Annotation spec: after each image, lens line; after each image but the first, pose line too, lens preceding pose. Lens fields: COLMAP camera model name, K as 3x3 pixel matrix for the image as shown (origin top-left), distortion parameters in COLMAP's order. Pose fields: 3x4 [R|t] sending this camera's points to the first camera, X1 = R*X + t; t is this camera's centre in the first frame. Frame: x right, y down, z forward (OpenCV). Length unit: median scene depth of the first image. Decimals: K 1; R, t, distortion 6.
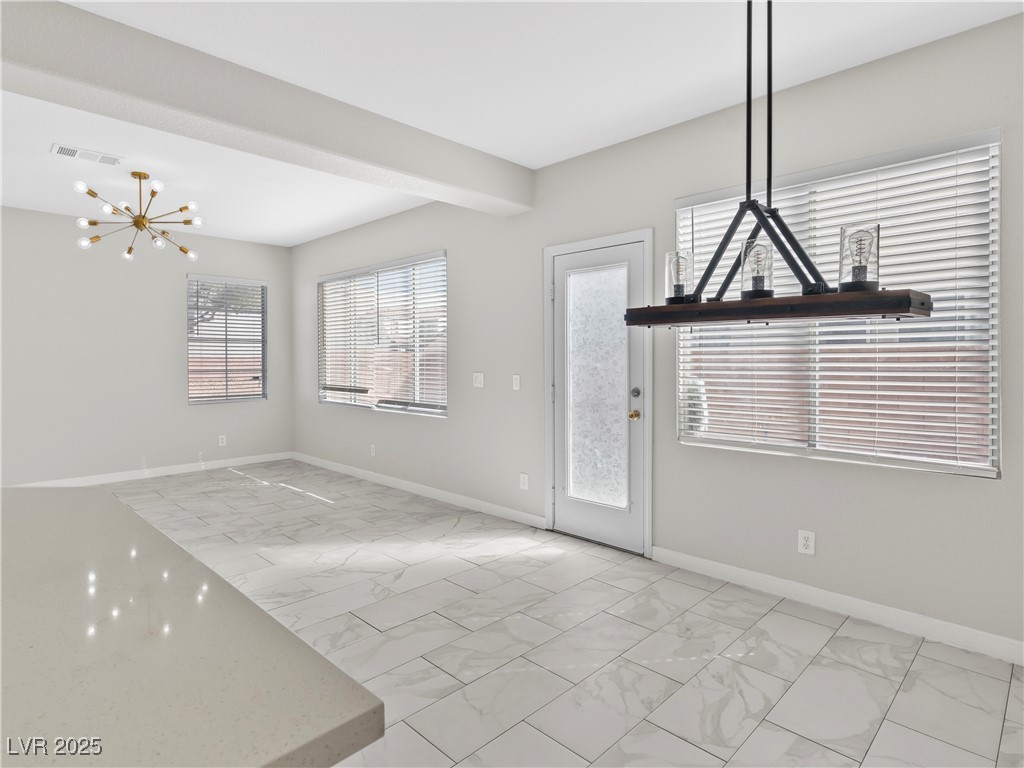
lens RADIAL K [[552.4, 0, 502.3], [0, 552.4, 376.2], [0, 0, 1]] dist [-0.001357, 0.001803]
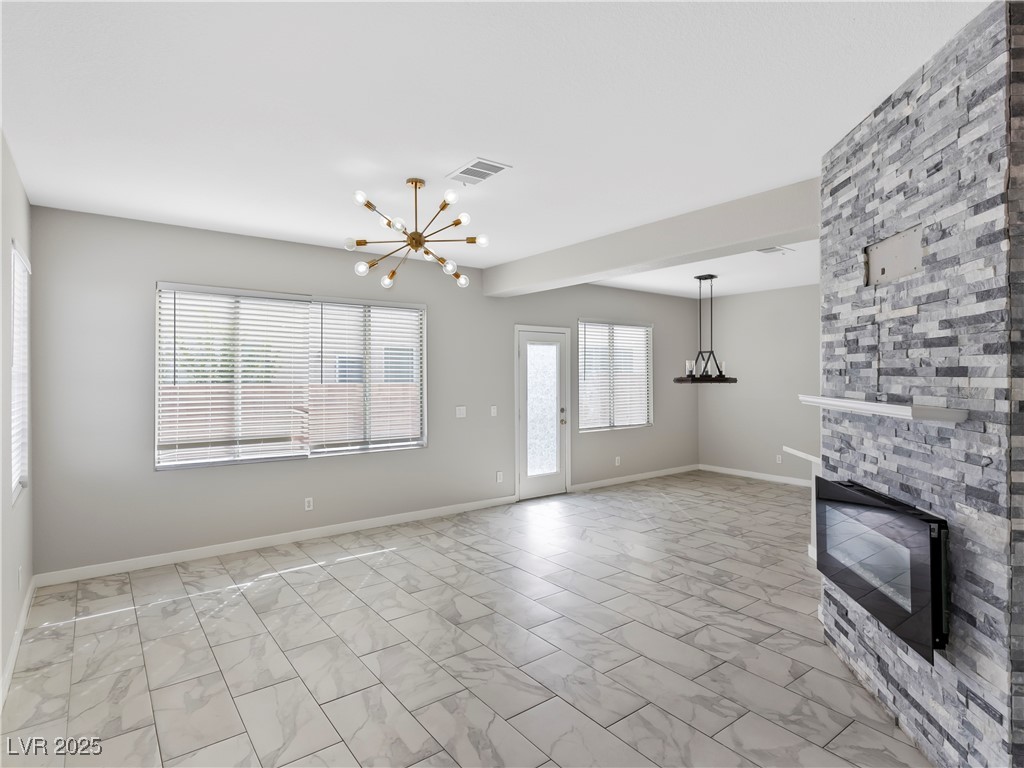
lens RADIAL K [[552.4, 0, 505.3], [0, 552.4, 374.1], [0, 0, 1]] dist [-0.001357, 0.001803]
pose [[0.149330, 0.004435, 0.988777, -1.787482], [0.034344, 0.999363, -0.009670, -0.089706], [-0.988191, 0.035403, 0.149082, 0.935624]]
